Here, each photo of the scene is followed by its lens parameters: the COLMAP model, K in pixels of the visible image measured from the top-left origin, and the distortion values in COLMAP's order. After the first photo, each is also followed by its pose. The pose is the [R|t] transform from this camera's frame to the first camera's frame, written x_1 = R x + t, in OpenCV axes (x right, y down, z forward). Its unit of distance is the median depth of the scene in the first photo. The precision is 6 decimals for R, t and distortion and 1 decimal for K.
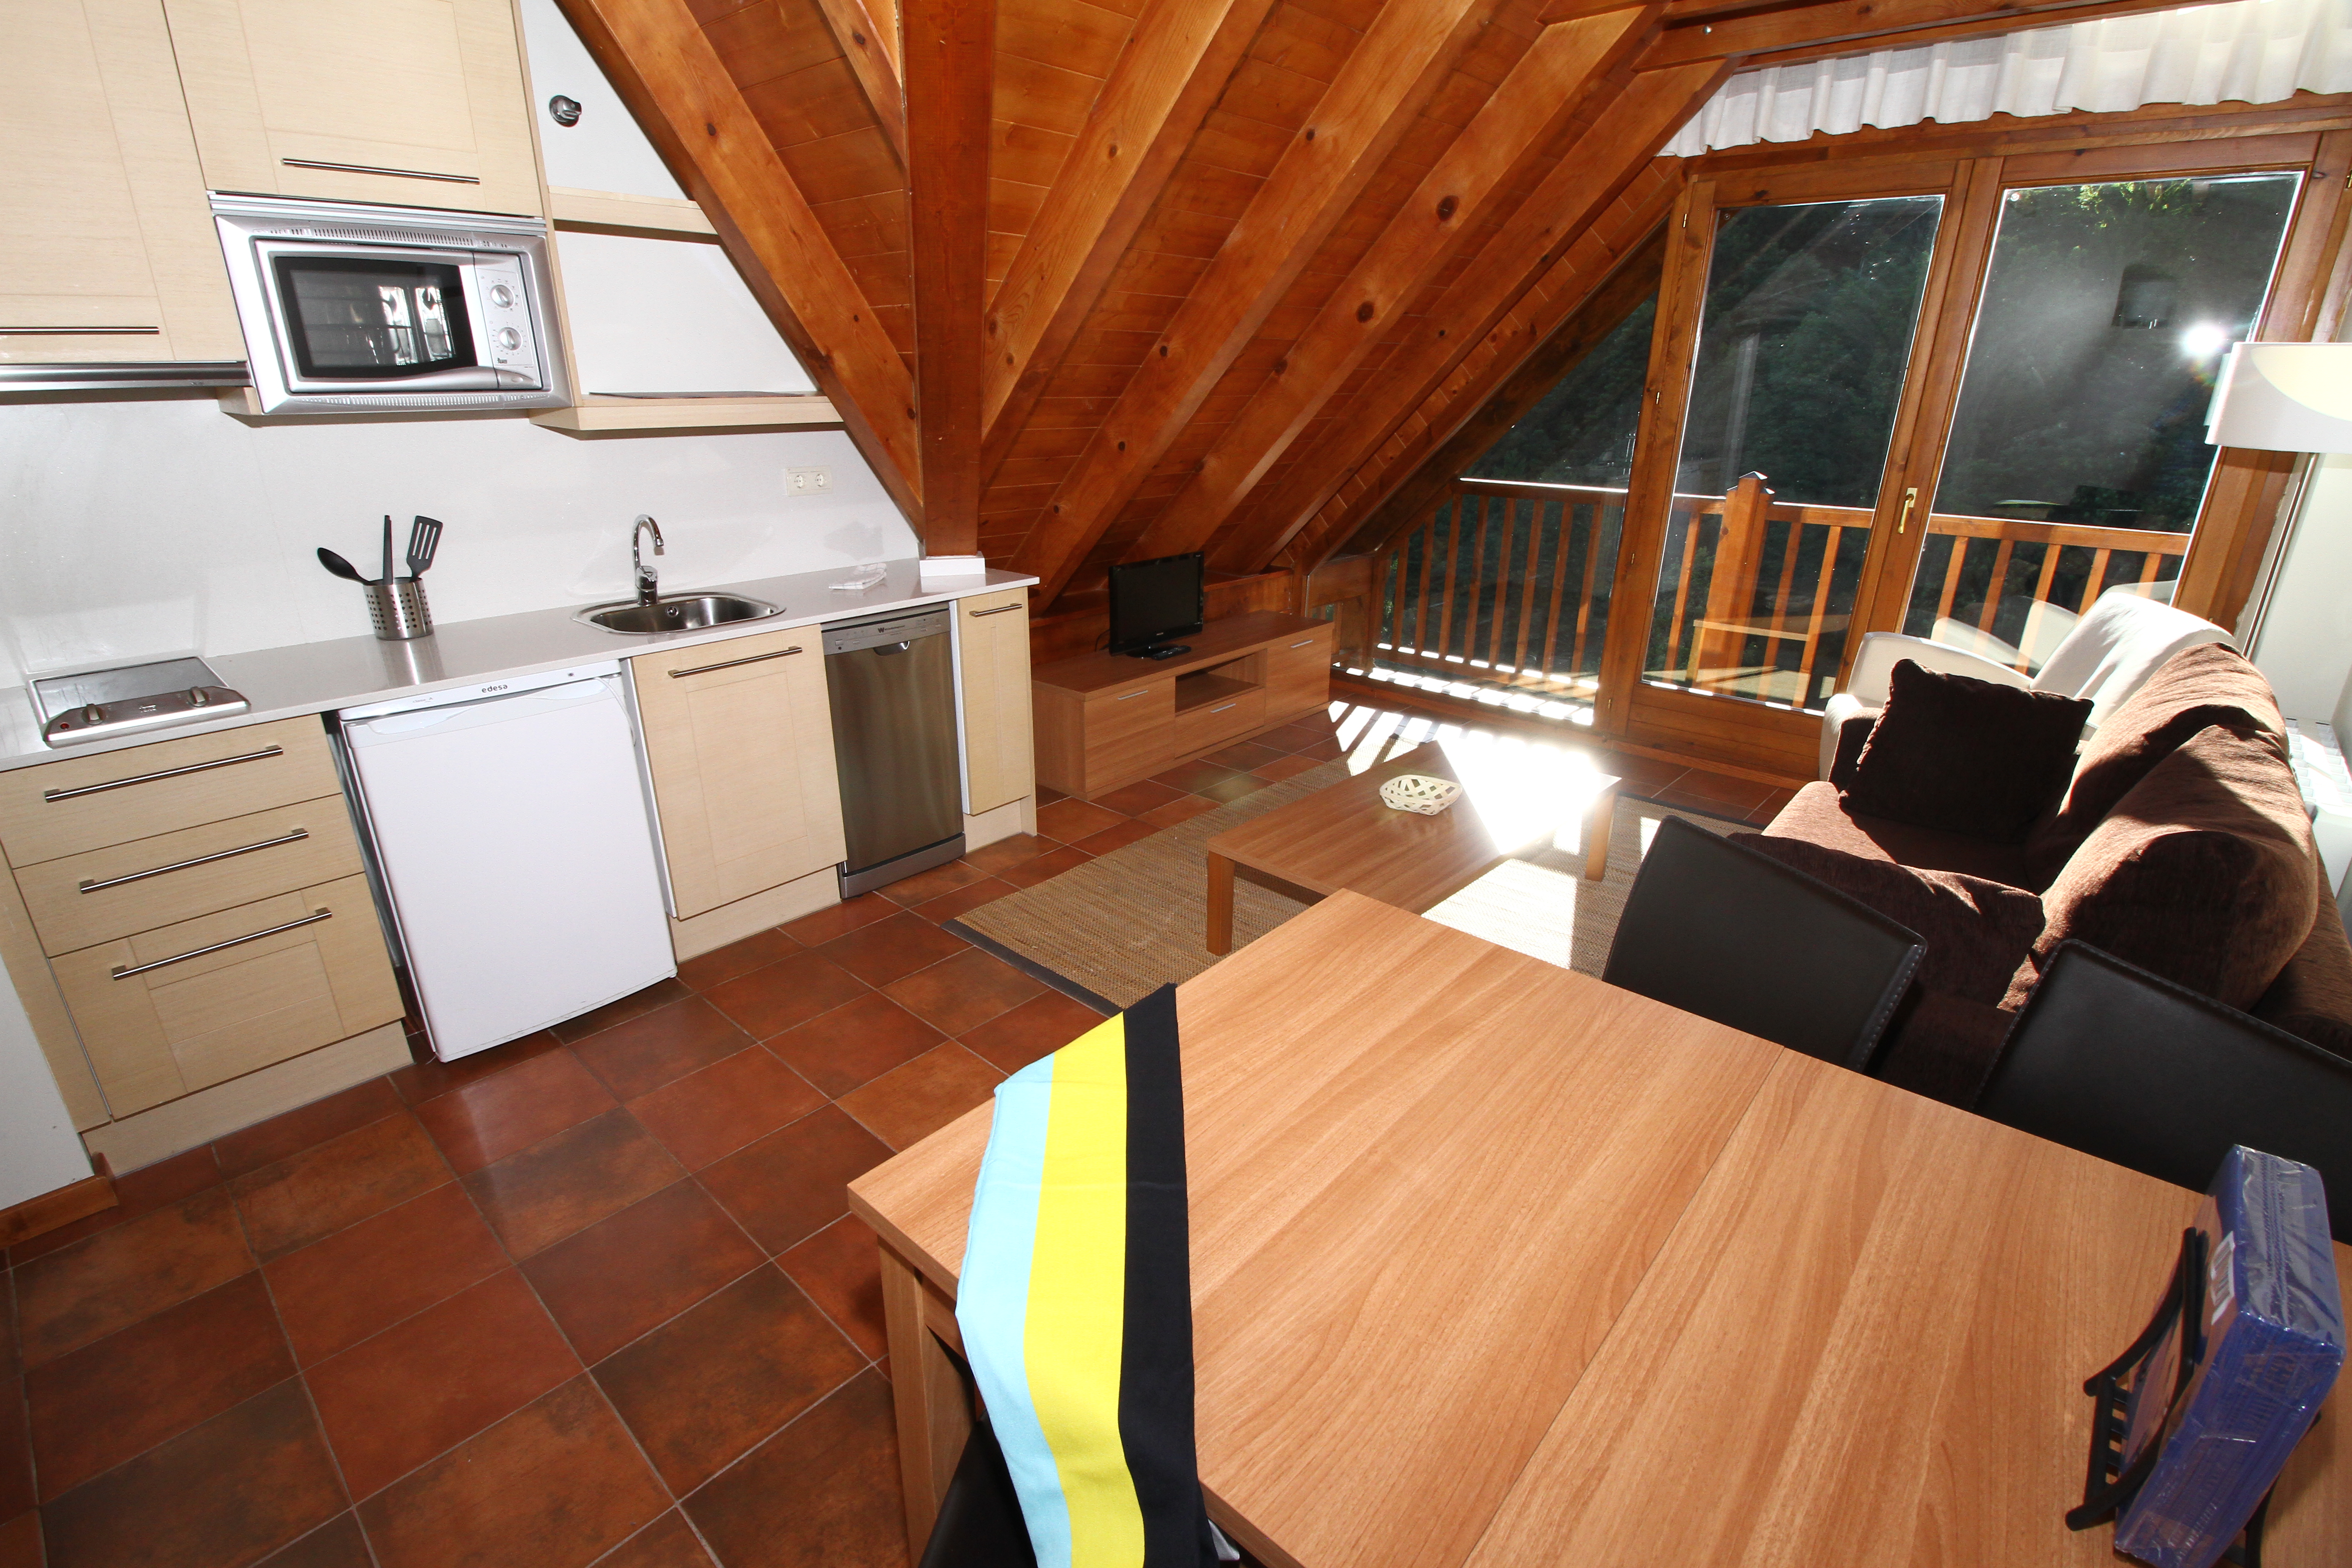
lens RADIAL K [[1090.4, 0, 1171.3], [0, 1090.4, 781.2], [0, 0, 1]] dist [-0.005841, -0.000788]
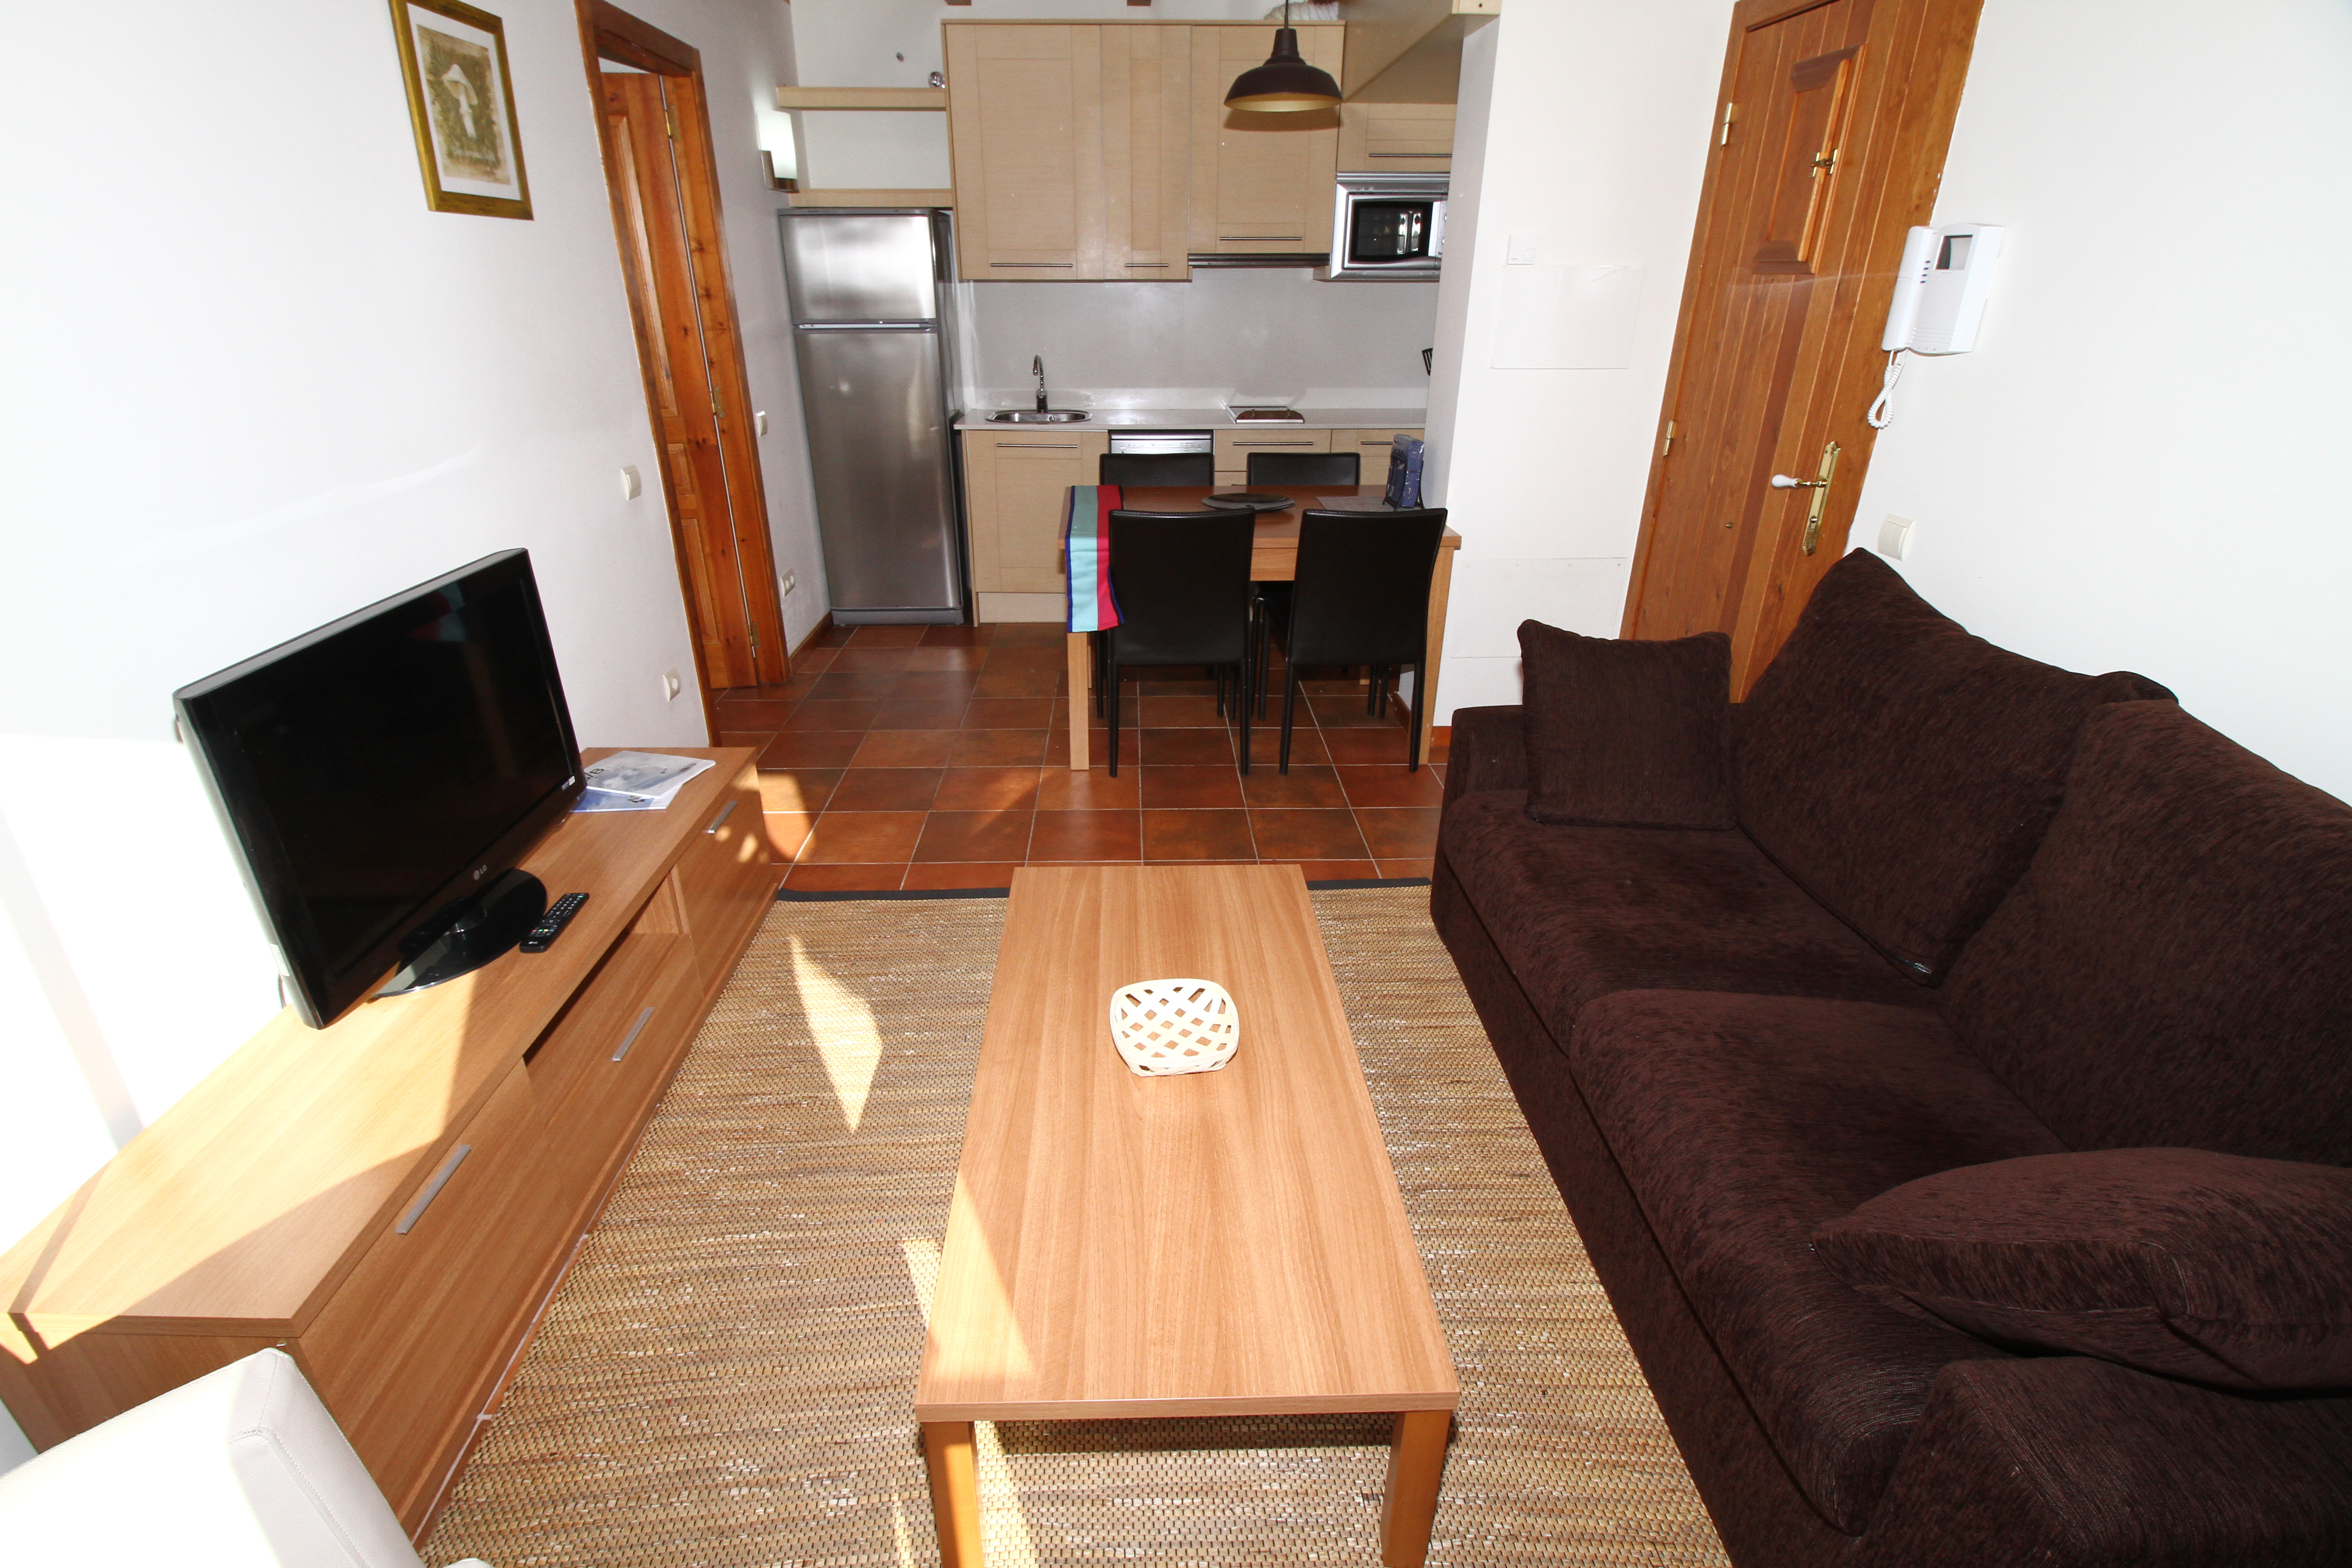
lens RADIAL K [[1090.4, 0, 1179.9], [0, 1090.4, 787.7], [0, 0, 1]] dist [-0.005841, -0.000788]
pose [[0.675416, 0.319012, -0.664865, 0.705236], [-0.274717, 0.945539, 0.174606, 0.315536], [0.684357, 0.064718, 0.726270, -0.690150]]
